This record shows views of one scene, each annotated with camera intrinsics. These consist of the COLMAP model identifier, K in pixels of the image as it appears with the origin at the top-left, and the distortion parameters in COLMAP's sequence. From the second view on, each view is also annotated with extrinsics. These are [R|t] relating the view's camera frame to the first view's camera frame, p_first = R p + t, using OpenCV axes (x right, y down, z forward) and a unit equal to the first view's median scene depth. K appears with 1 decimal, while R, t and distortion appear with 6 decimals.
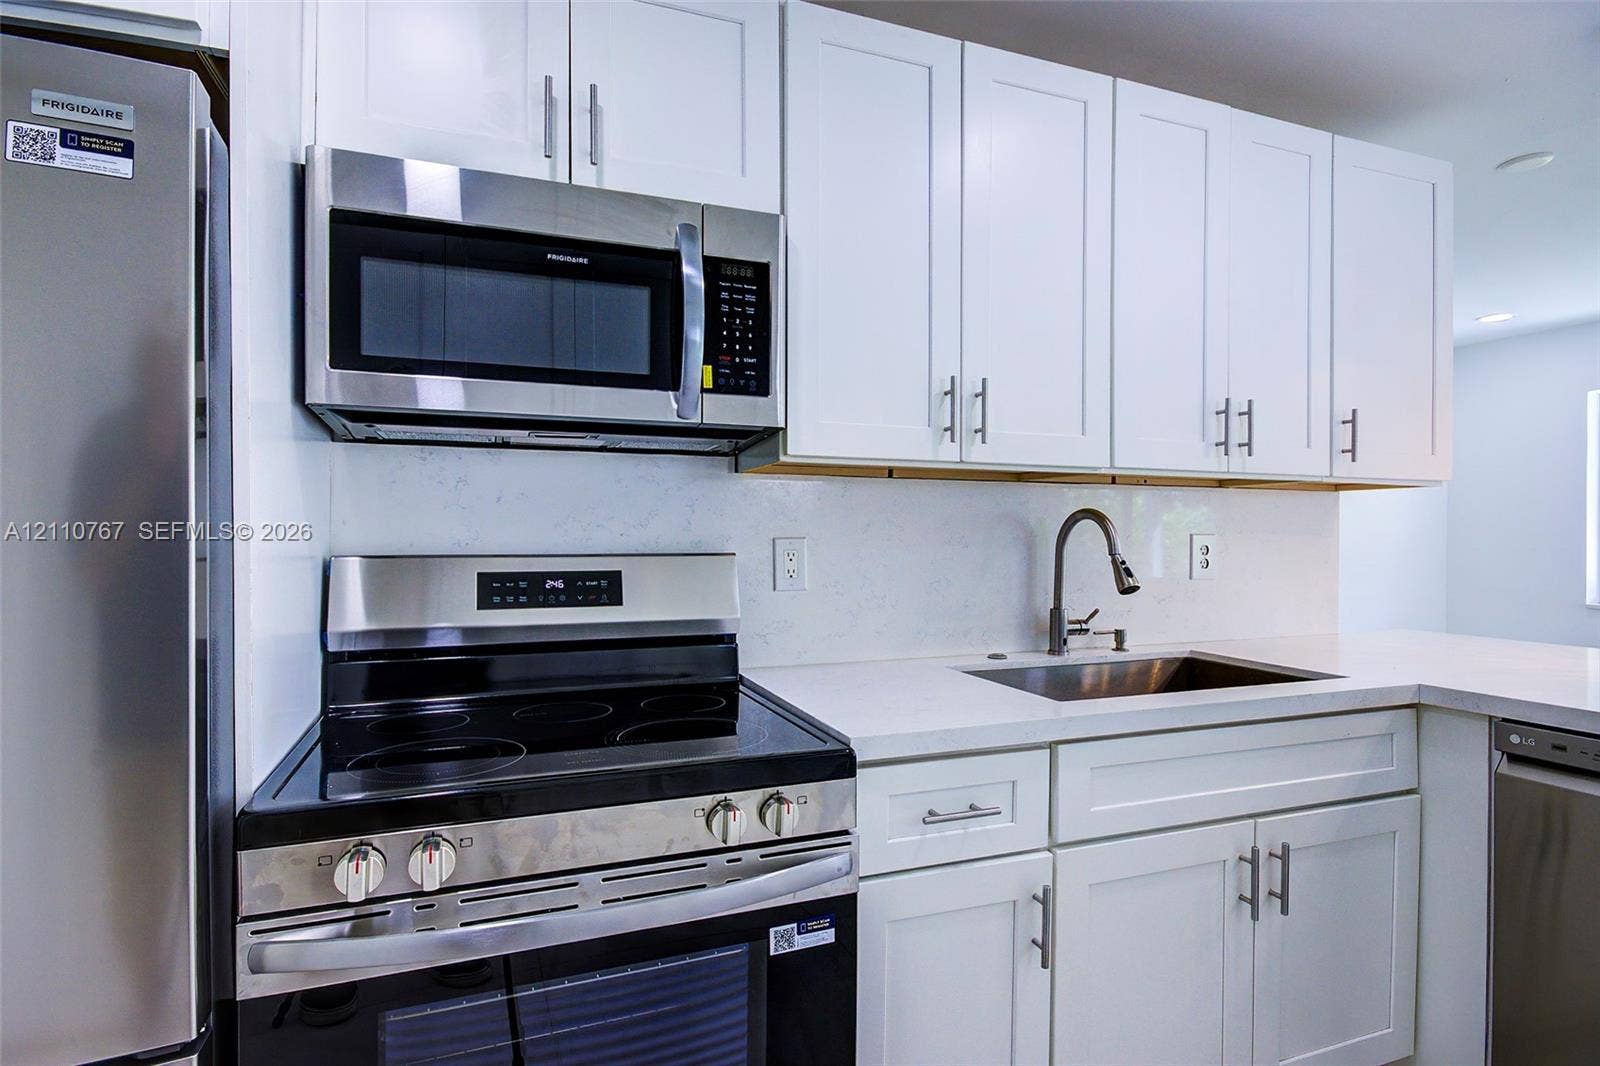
lens RADIAL K [[752.0, 0, 801.4], [0, 752.0, 539.6], [0, 0, 1]] dist [0.002003, -0.003352]
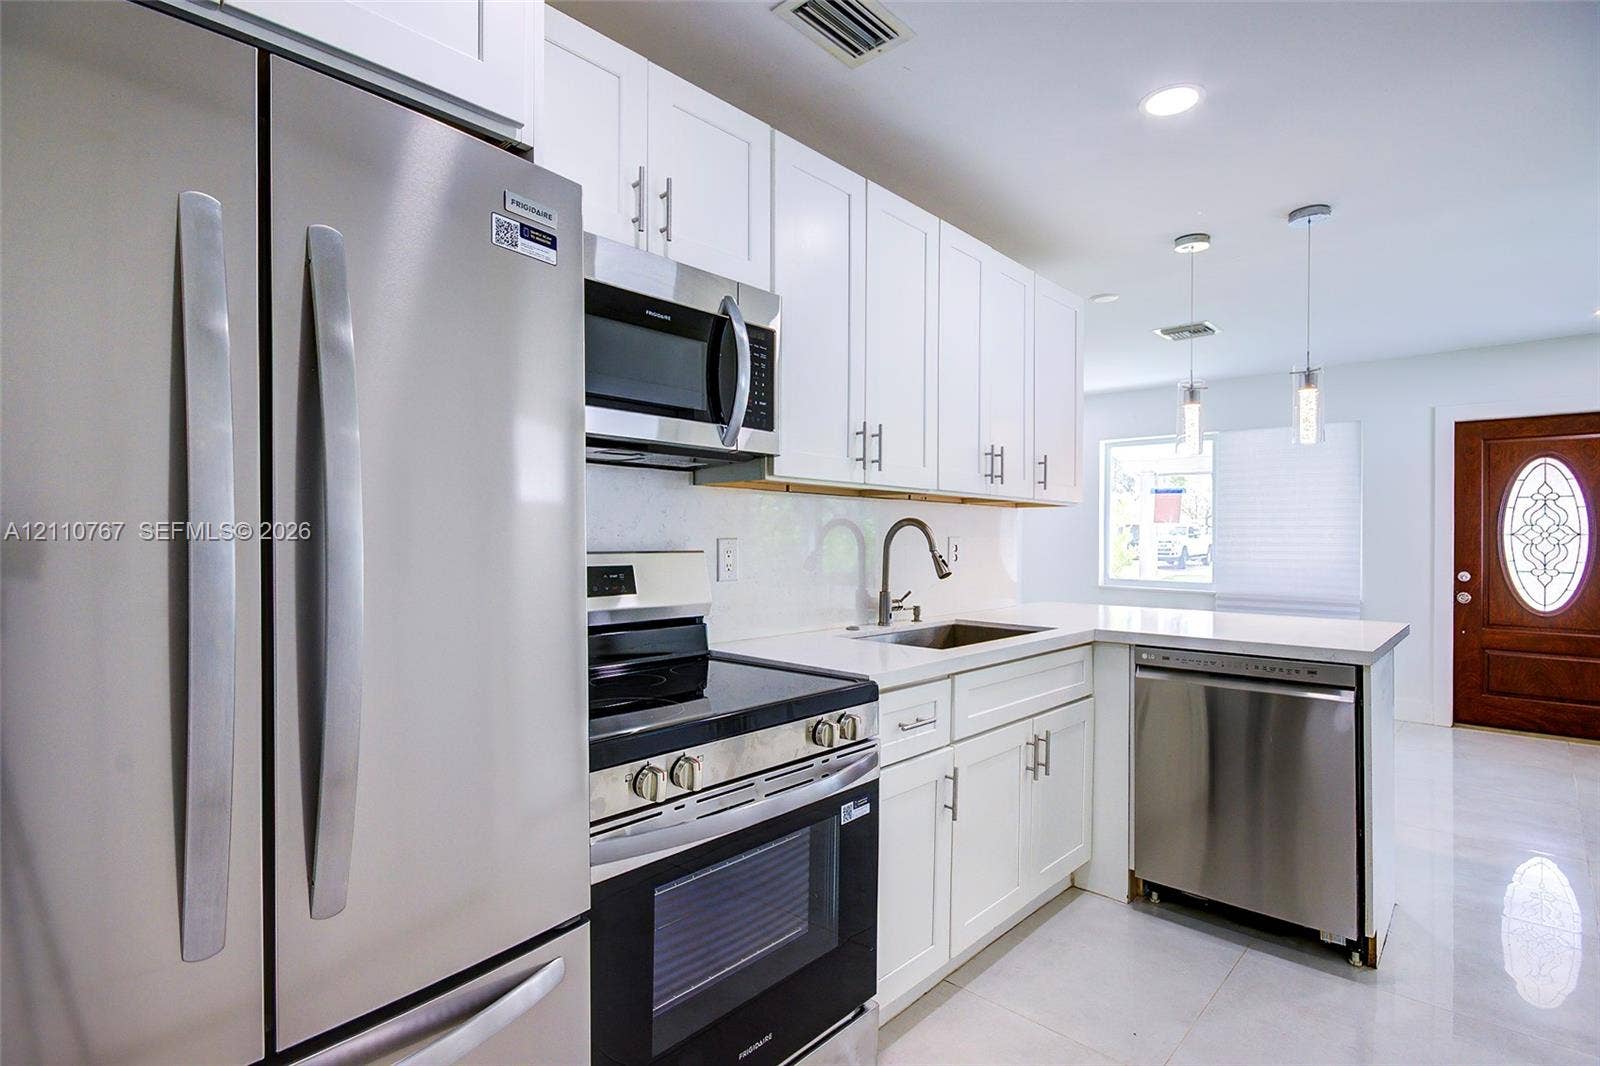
lens RADIAL K [[752.0, 0, 811.7], [0, 752.0, 539.3], [0, 0, 1]] dist [0.002003, -0.003352]
pose [[0.887798, 0.003290, 0.460222, -0.542453], [-0.002538, 0.999994, -0.002252, 0.002079], [-0.460227, 0.000832, 0.887801, -0.189457]]
